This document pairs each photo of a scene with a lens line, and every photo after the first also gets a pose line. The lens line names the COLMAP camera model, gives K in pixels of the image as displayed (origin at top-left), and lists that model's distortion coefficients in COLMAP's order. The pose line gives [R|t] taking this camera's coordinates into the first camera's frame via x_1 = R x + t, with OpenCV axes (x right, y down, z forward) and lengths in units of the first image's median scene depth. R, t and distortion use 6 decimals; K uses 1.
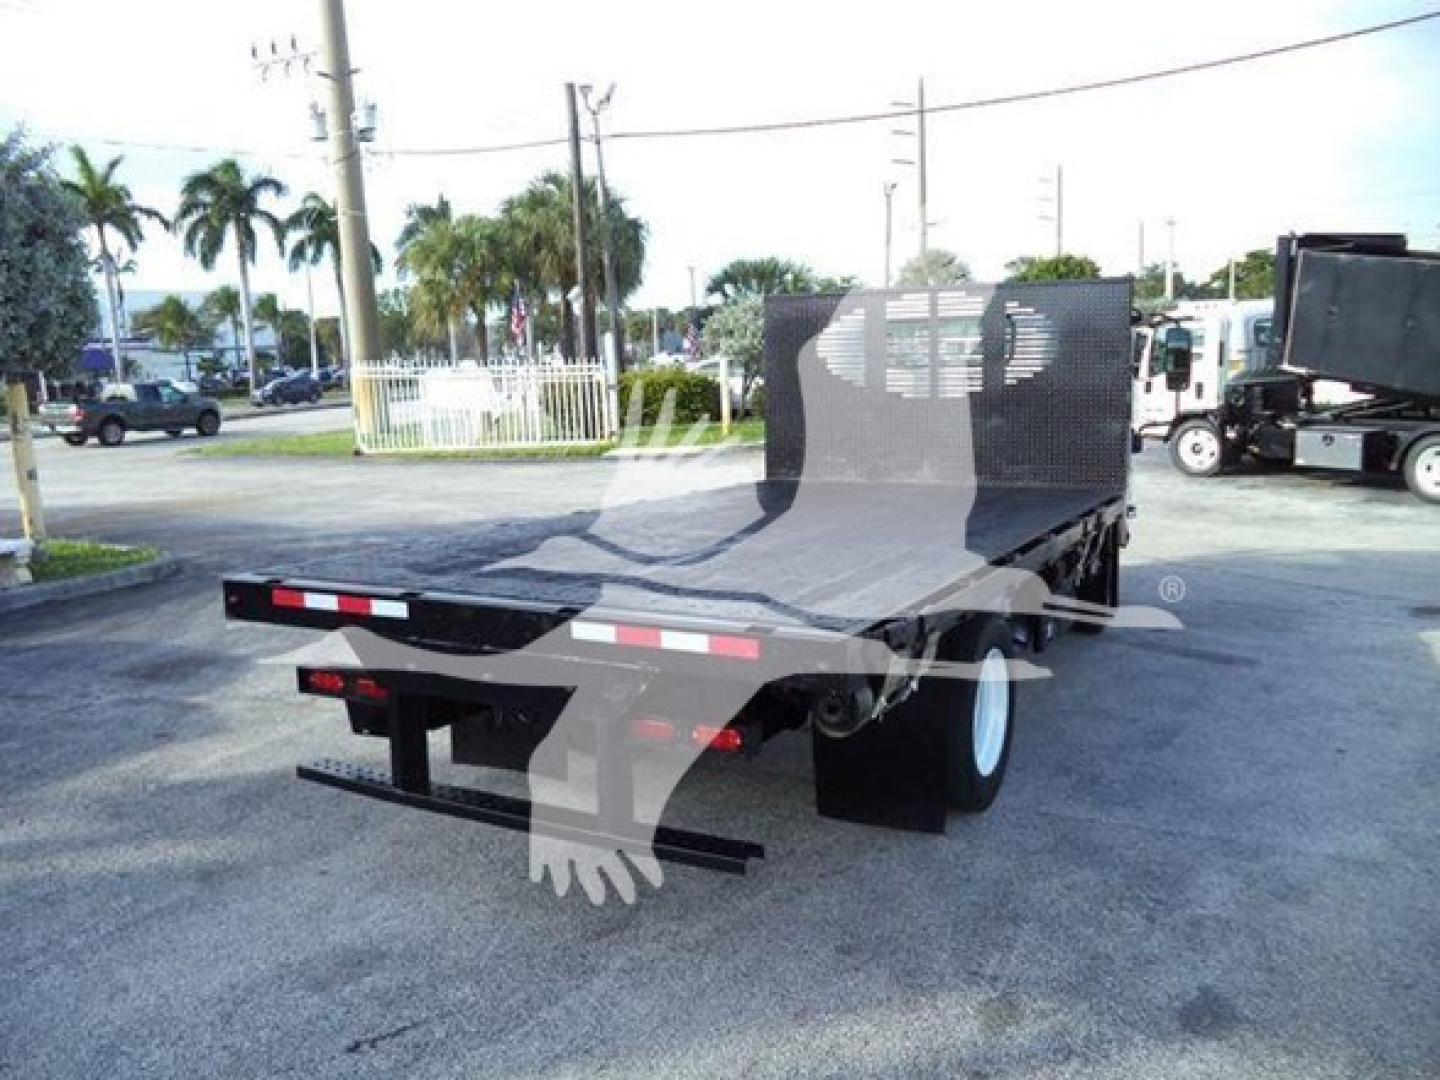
lens RADIAL K [[1185.1, 0, 724.5], [0, 1185.1, 533.7], [0, 0, 1]] dist [-0.028116, 0.010525]
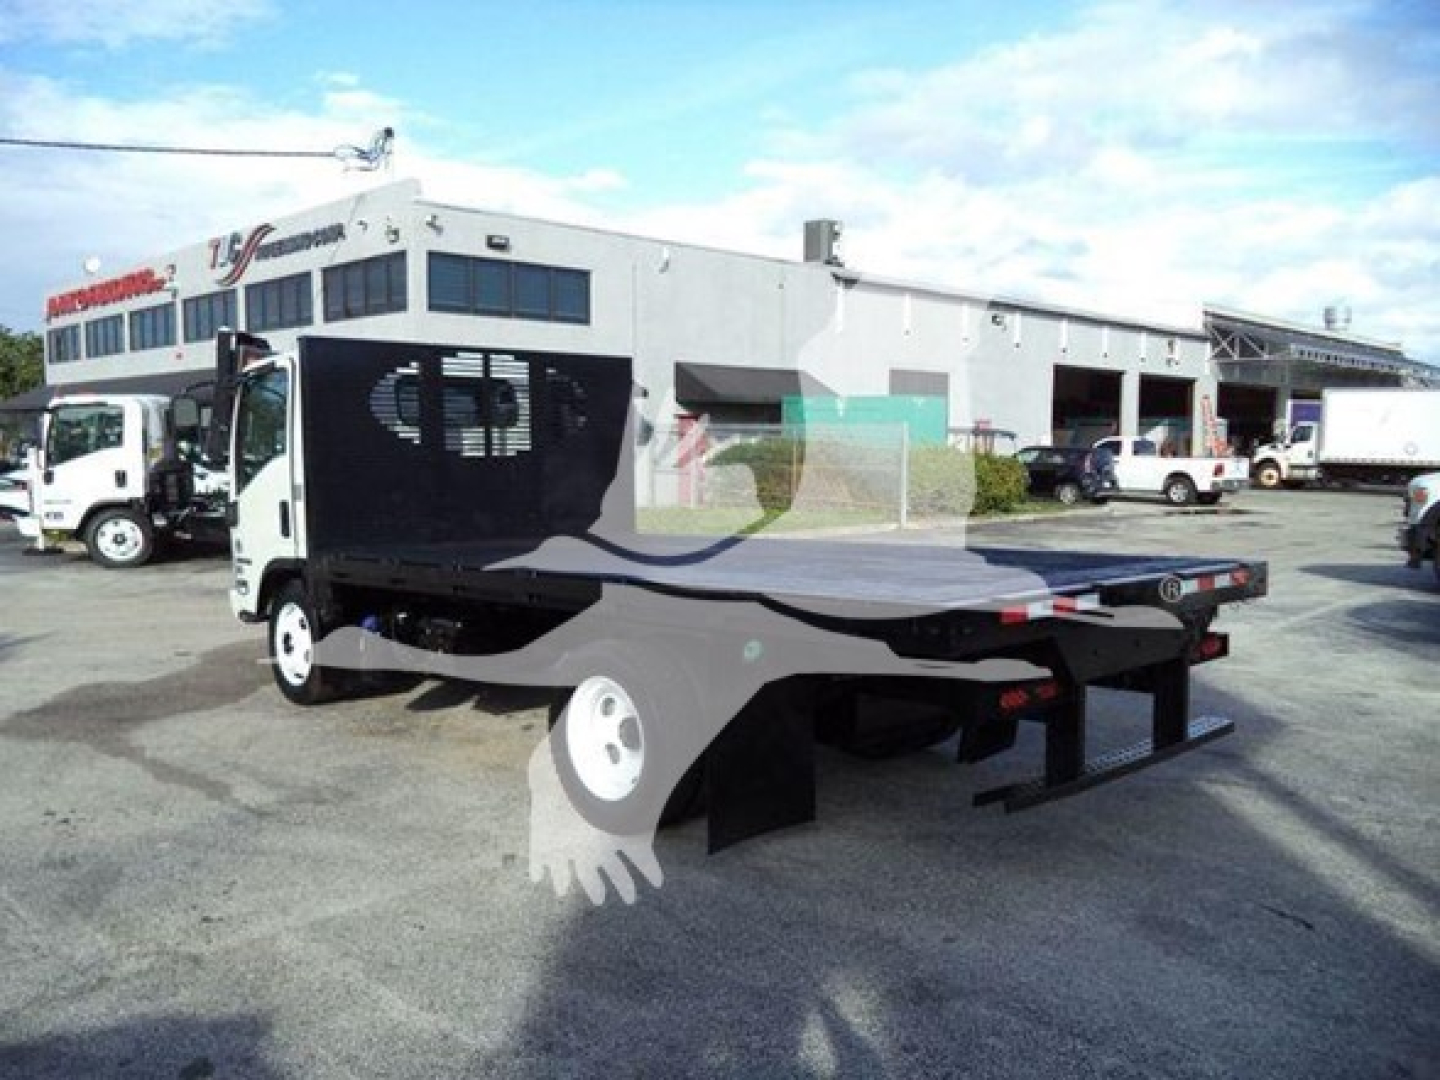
lens RADIAL K [[1185.1, 0, 708.7], [0, 1185.1, 536.5], [0, 0, 1]] dist [-0.028116, 0.010525]
pose [[0.308633, -0.040454, 0.950321, -0.360557], [0.133295, 0.991076, -0.001101, -0.009819], [-0.941795, 0.127013, 0.311271, 0.252255]]
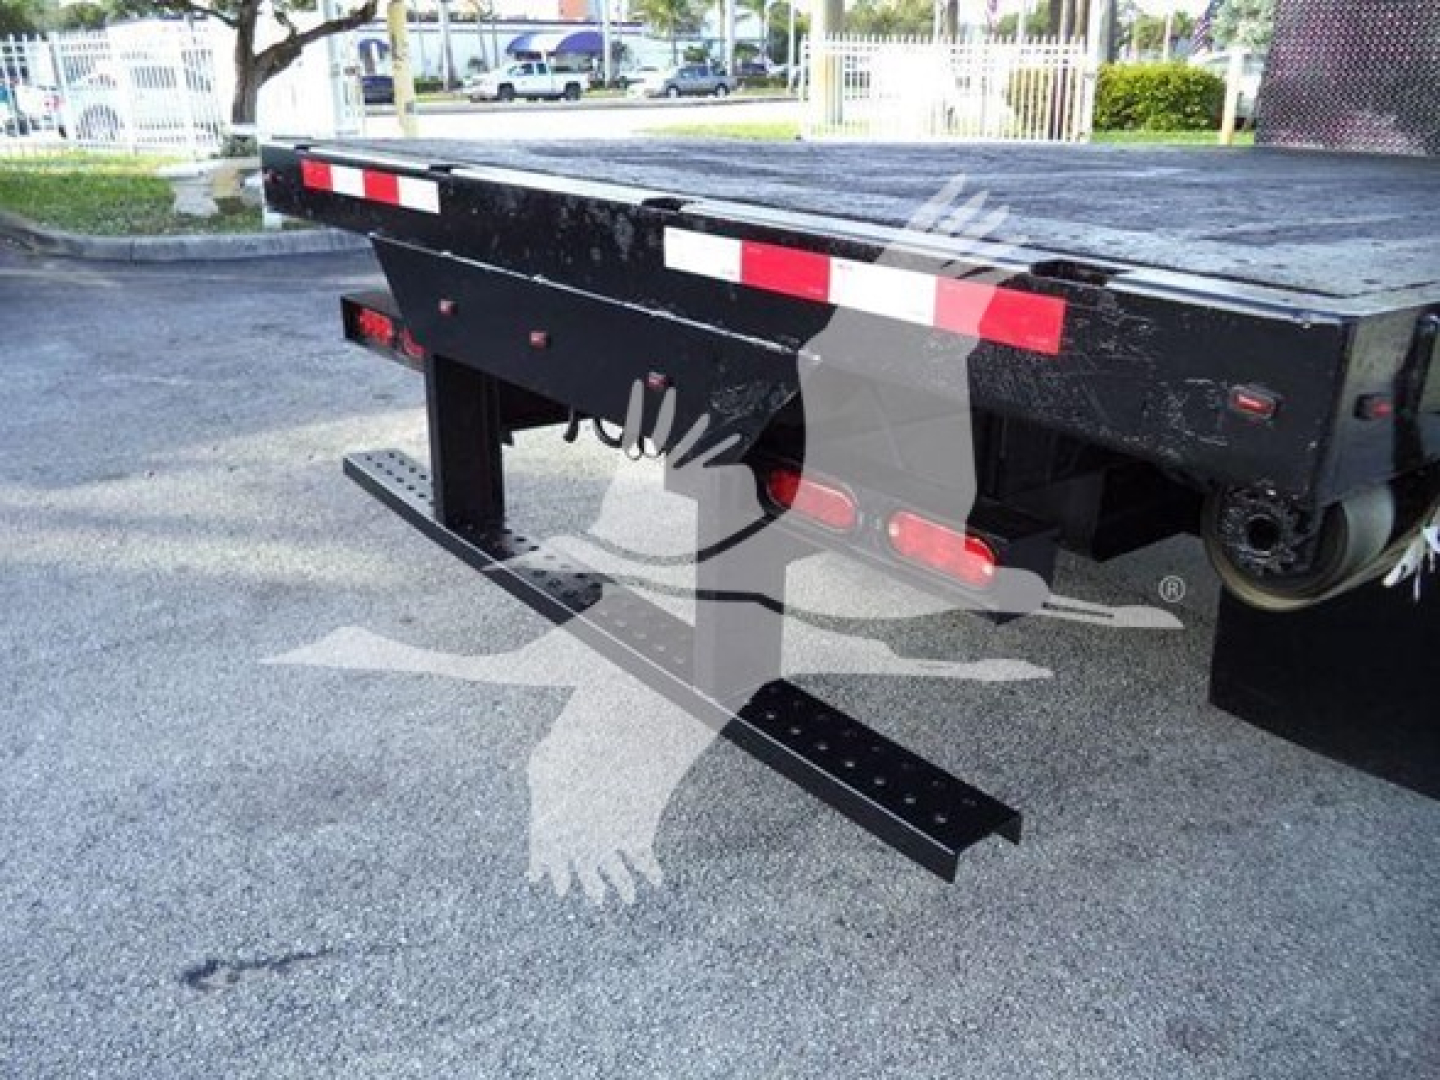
lens RADIAL K [[1185.1, 0, 735.6], [0, 1185.1, 531.1], [0, 0, 1]] dist [-0.028116, 0.010525]
pose [[0.925049, 0.180059, -0.334459, 0.013957], [-0.100990, 0.965402, 0.240415, 0.017335], [0.366176, -0.188619, 0.911229, 0.137438]]
